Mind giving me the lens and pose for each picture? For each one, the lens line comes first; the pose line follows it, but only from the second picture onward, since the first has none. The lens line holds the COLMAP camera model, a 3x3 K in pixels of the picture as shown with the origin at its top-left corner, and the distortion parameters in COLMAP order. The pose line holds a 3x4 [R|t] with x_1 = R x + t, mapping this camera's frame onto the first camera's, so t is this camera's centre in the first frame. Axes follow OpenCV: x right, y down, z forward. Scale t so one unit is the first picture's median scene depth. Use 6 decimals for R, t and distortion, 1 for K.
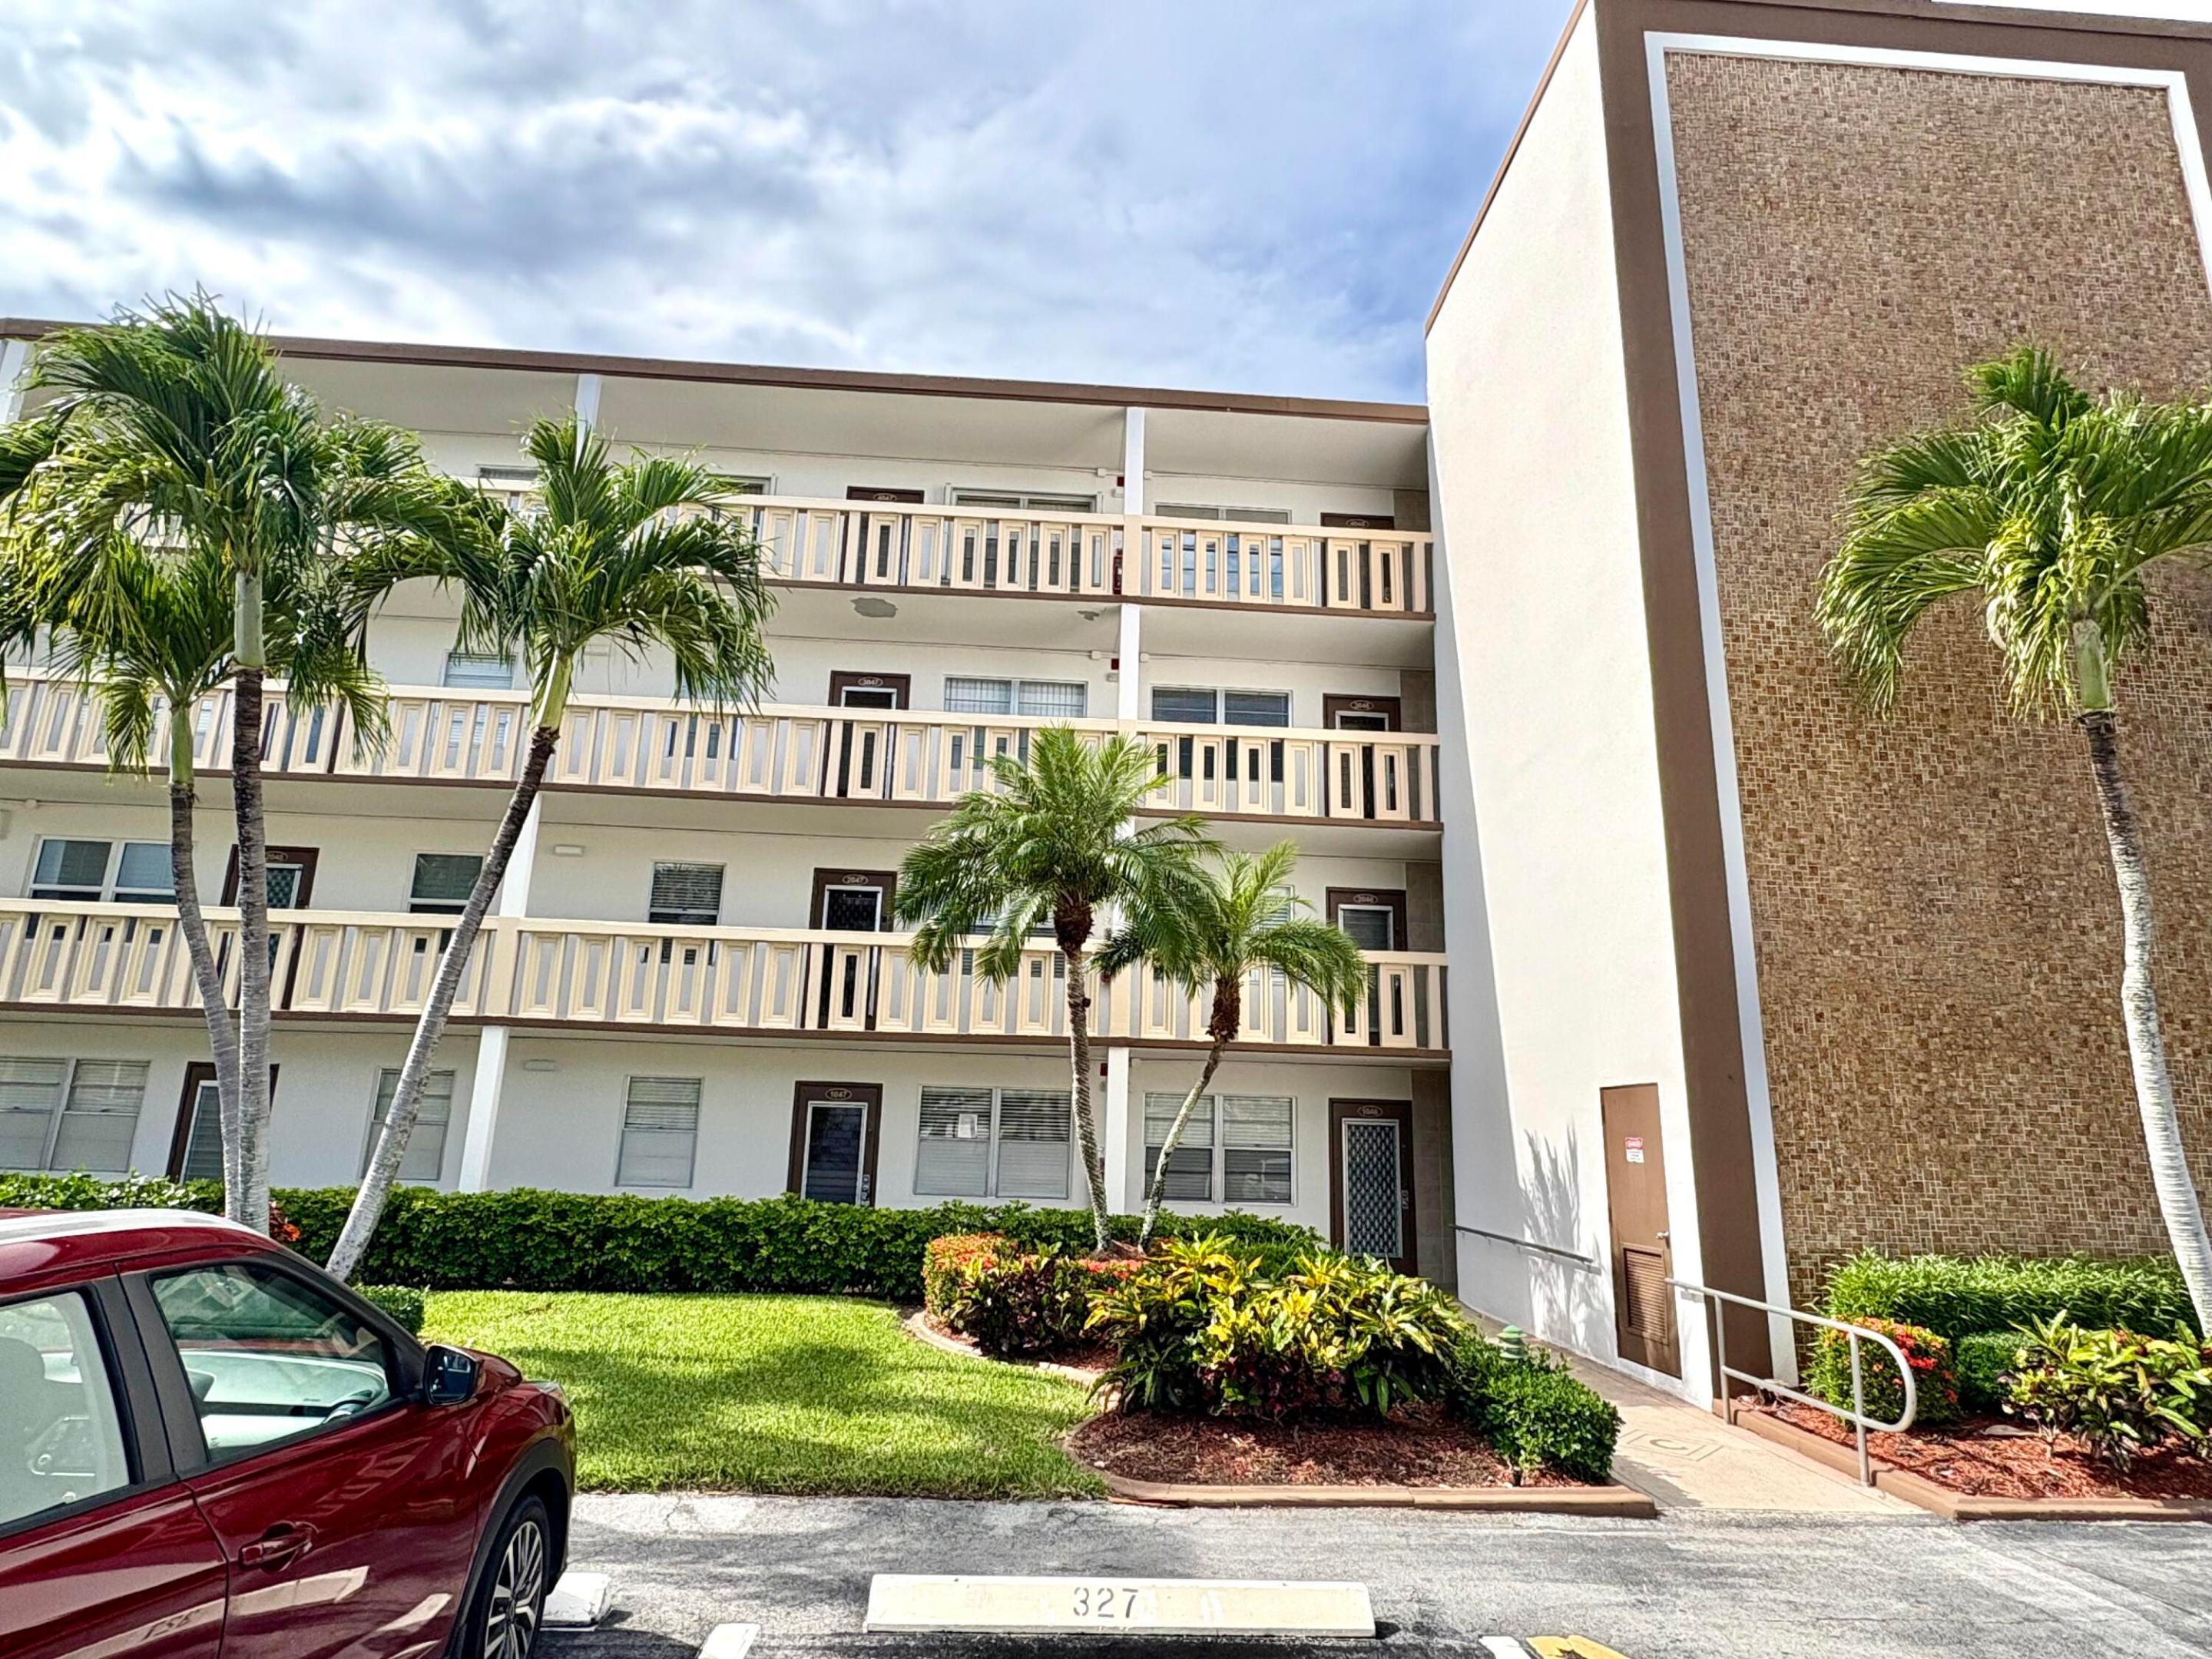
lens RADIAL K [[1187.0, 0, 1106.0], [0, 1187.0, 829.5], [0, 0, 1]] dist [-0.006600, -0.000572]
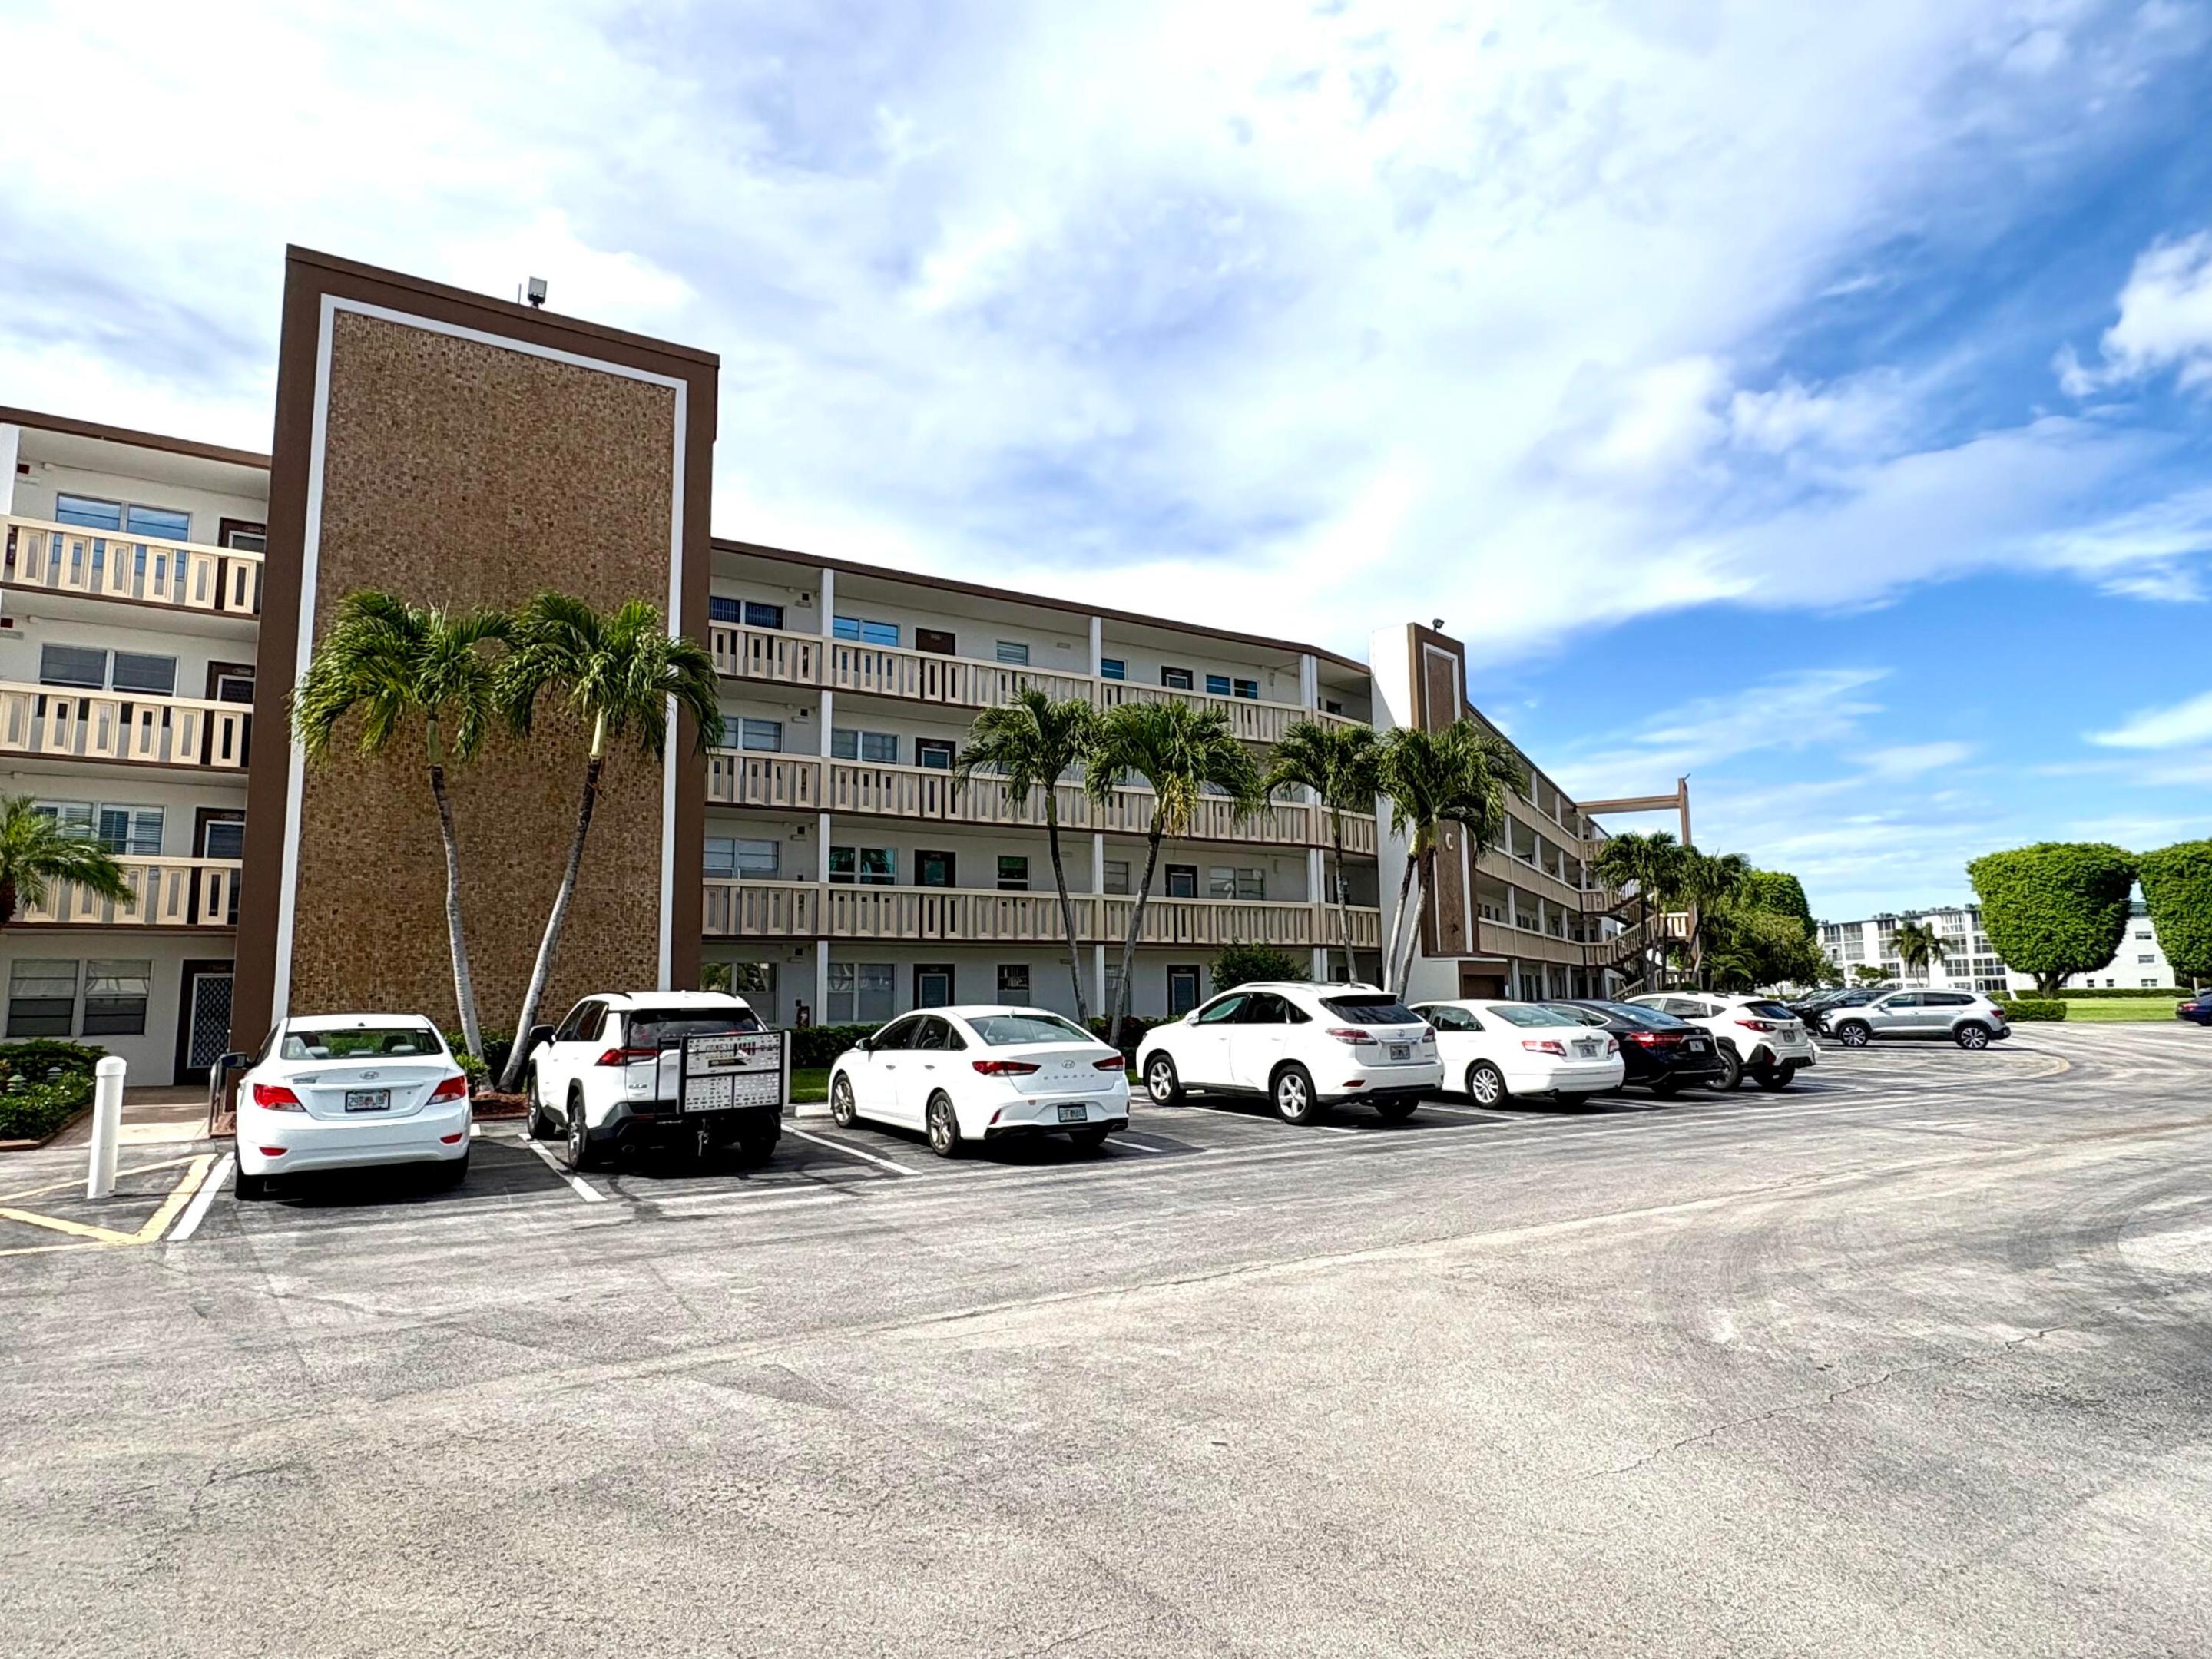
lens RADIAL K [[1187.0, 0, 1106.0], [0, 1187.0, 829.5], [0, 0, 1]] dist [-0.006600, -0.000572]
pose [[0.890732, 0.019955, 0.454091, 0.732692], [-0.073595, 0.992185, 0.100761, -0.214716], [-0.448531, -0.123170, 0.885239, -1.020162]]
